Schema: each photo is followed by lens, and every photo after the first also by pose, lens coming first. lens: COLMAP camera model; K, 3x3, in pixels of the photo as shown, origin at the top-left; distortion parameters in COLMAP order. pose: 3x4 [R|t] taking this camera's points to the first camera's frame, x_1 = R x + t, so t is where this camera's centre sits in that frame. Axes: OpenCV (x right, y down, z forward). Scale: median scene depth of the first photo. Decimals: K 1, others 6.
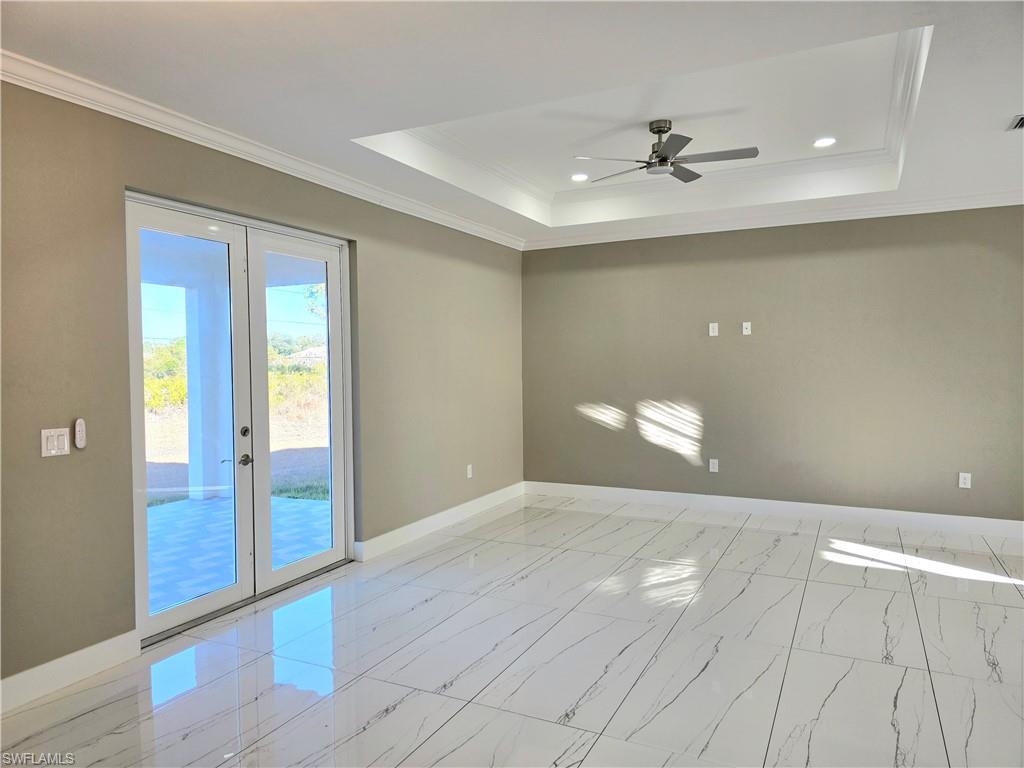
lens RADIAL K [[681.1, 0, 512.0], [0, 681.1, 384.0], [0, 0, 1]] dist [-0.001044, -0.000353]
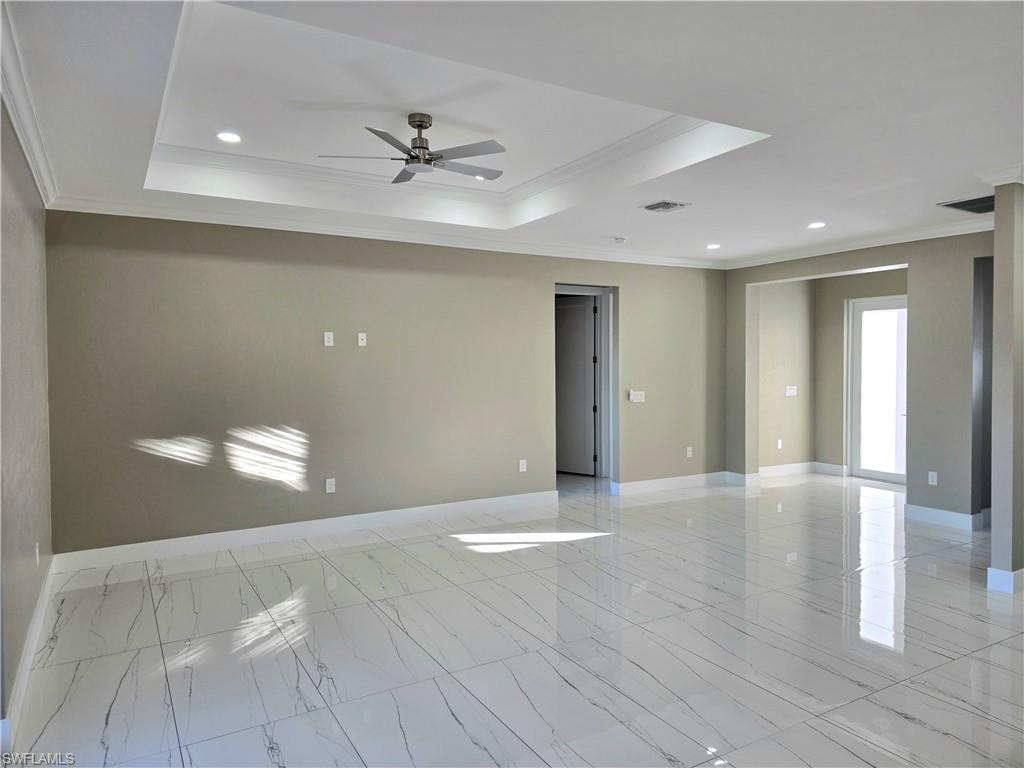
lens RADIAL K [[687.1, 0, 512.0], [0, 687.1, 384.0], [0, 0, 1]] dist [0.050816, -0.000088]
pose [[0.539050, -0.025593, 0.841885, -0.348176], [0.030671, 0.999472, 0.010745, -0.020514], [-0.841715, 0.020029, 0.539550, 0.271996]]
